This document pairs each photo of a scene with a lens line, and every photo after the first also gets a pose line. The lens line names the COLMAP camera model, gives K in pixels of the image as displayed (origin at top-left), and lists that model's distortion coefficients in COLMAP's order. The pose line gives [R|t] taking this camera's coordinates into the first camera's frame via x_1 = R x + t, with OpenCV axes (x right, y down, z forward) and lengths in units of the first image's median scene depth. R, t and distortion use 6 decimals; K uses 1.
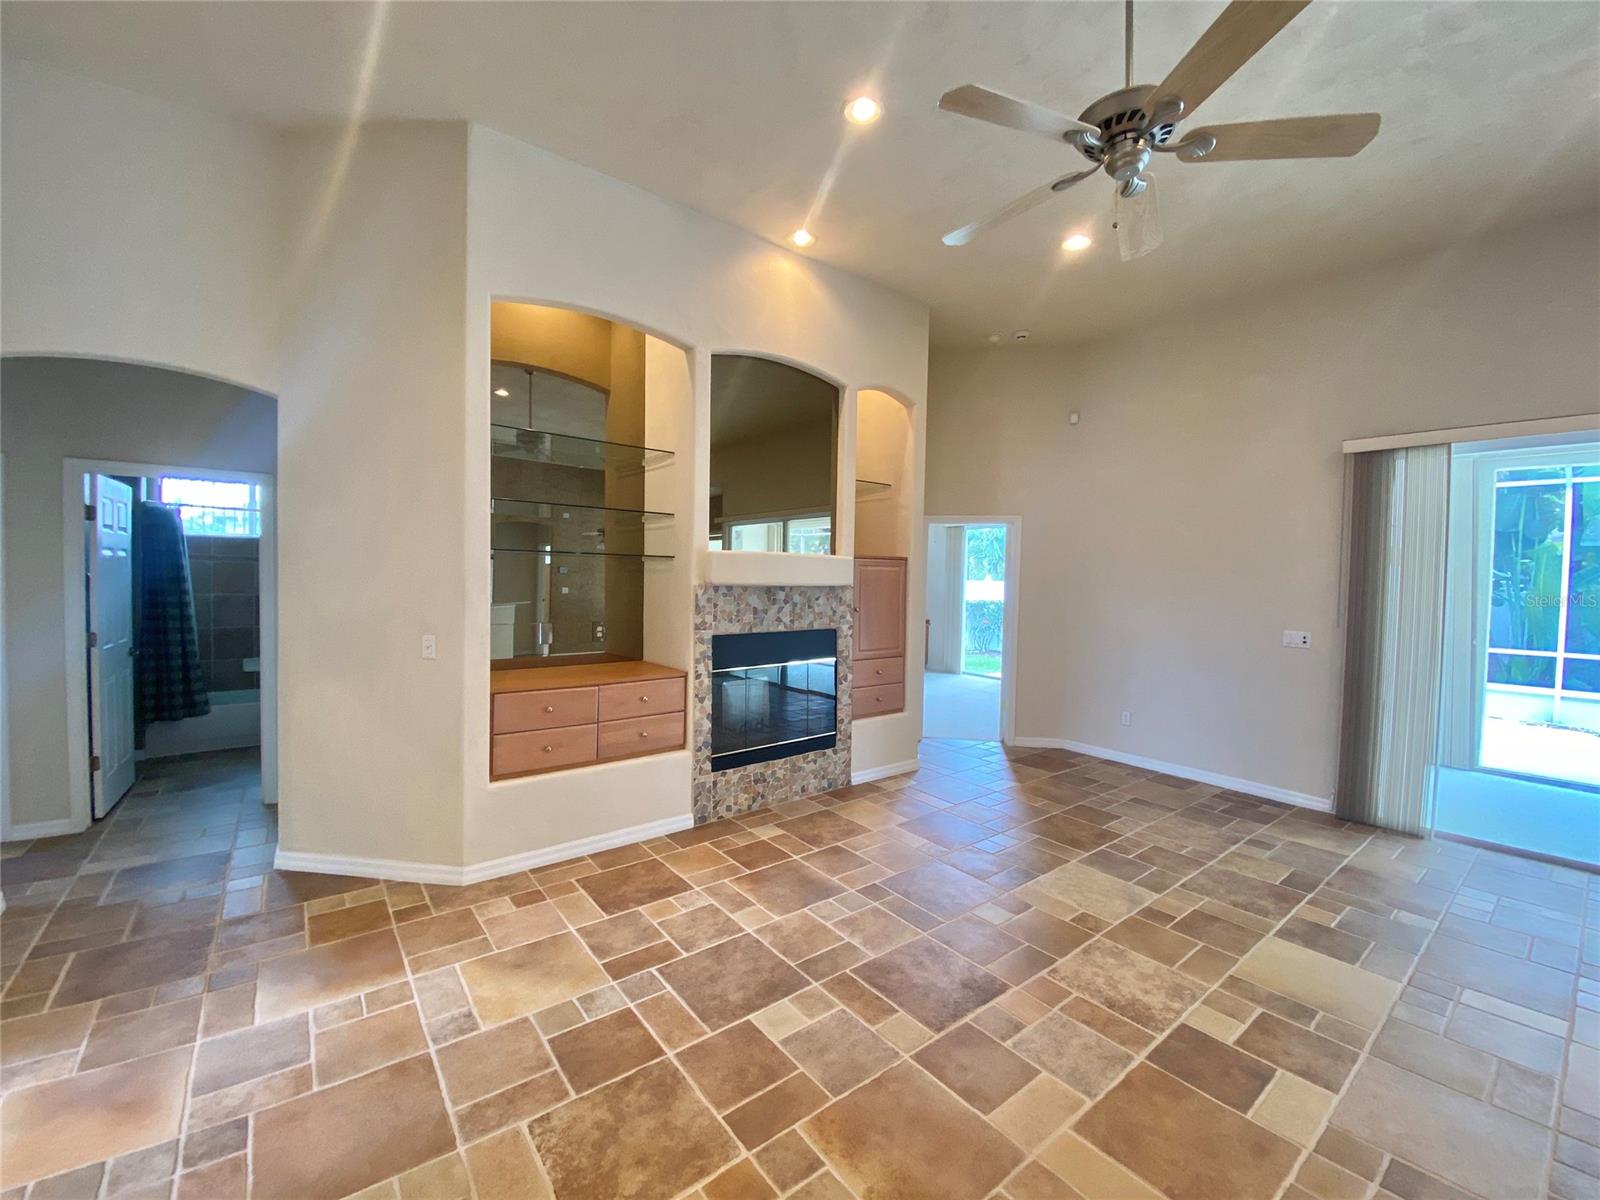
lens RADIAL K [[650.9, 0, 798.5], [0, 650.9, 595.2], [0, 0, 1]] dist [0.012889, -0.016484]
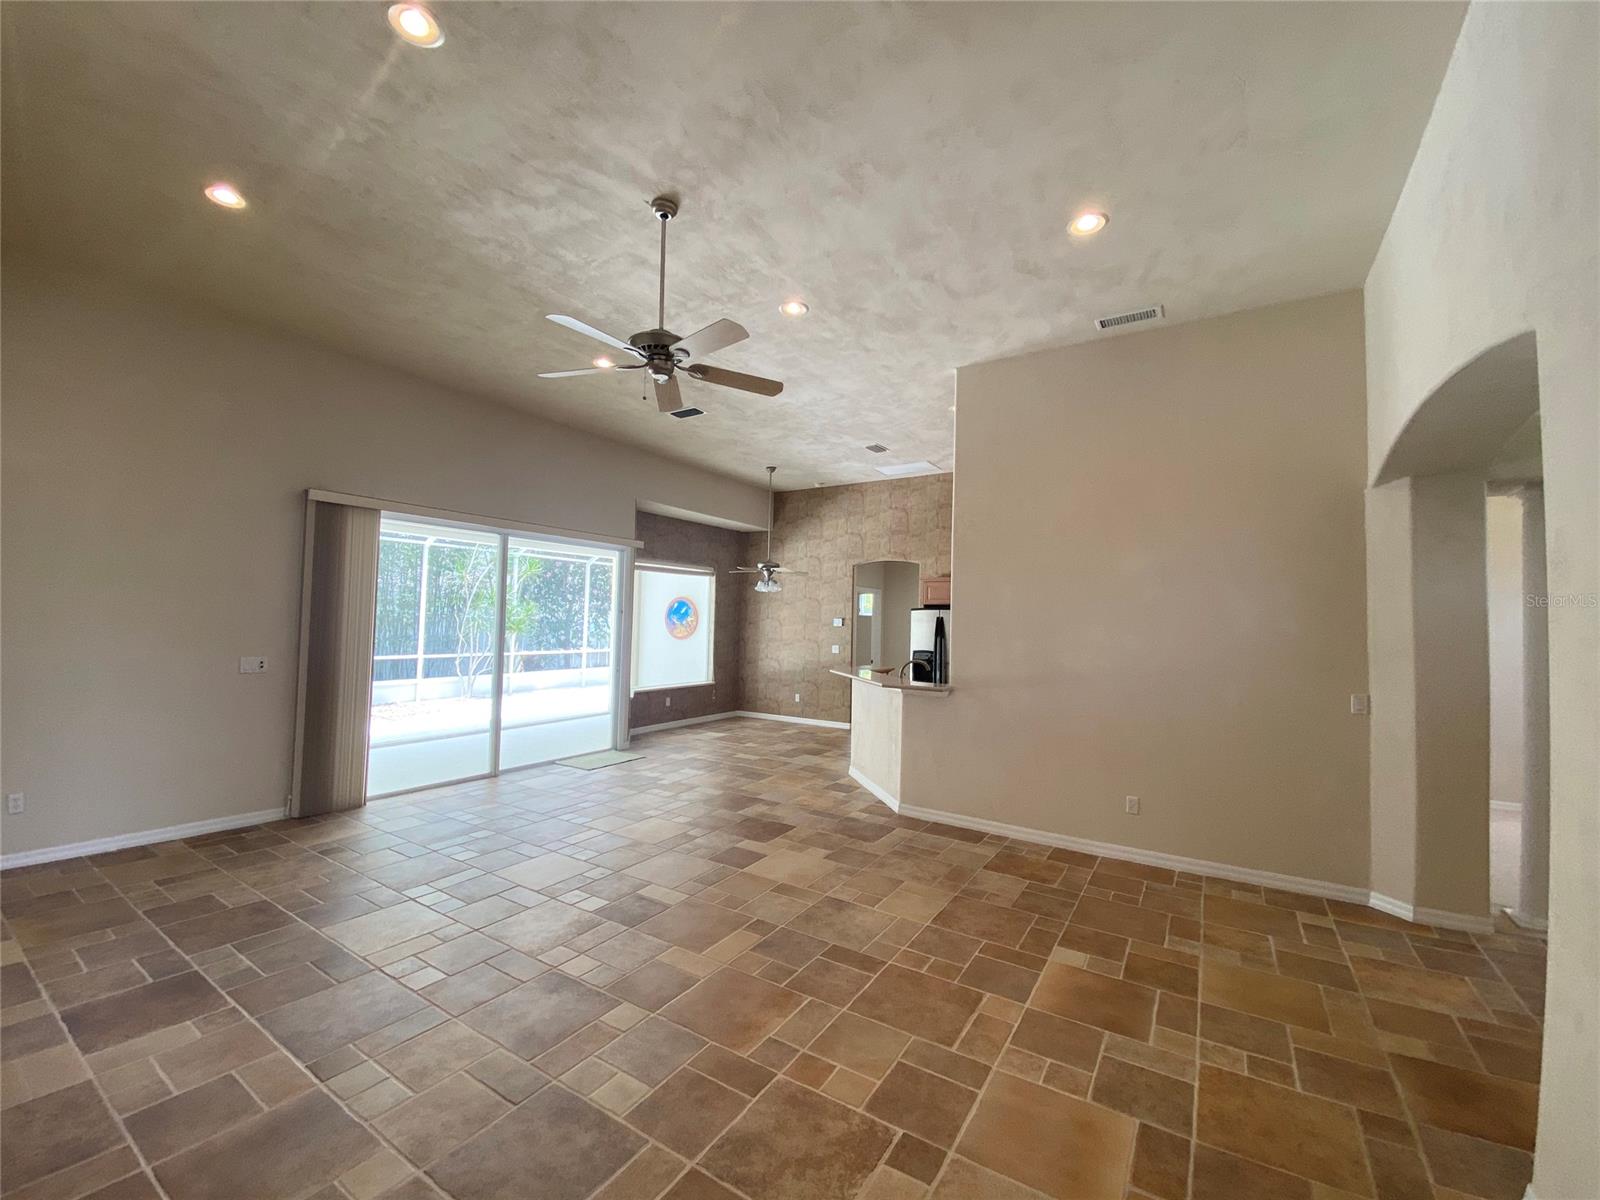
lens RADIAL K [[650.9, 0, 798.5], [0, 650.9, 595.2], [0, 0, 1]] dist [0.012889, -0.016484]
pose [[-0.339274, 0.008354, 0.940651, -0.625063], [-0.004005, 0.999939, -0.010324, -0.043976], [-0.940679, -0.007270, -0.339220, 0.663762]]
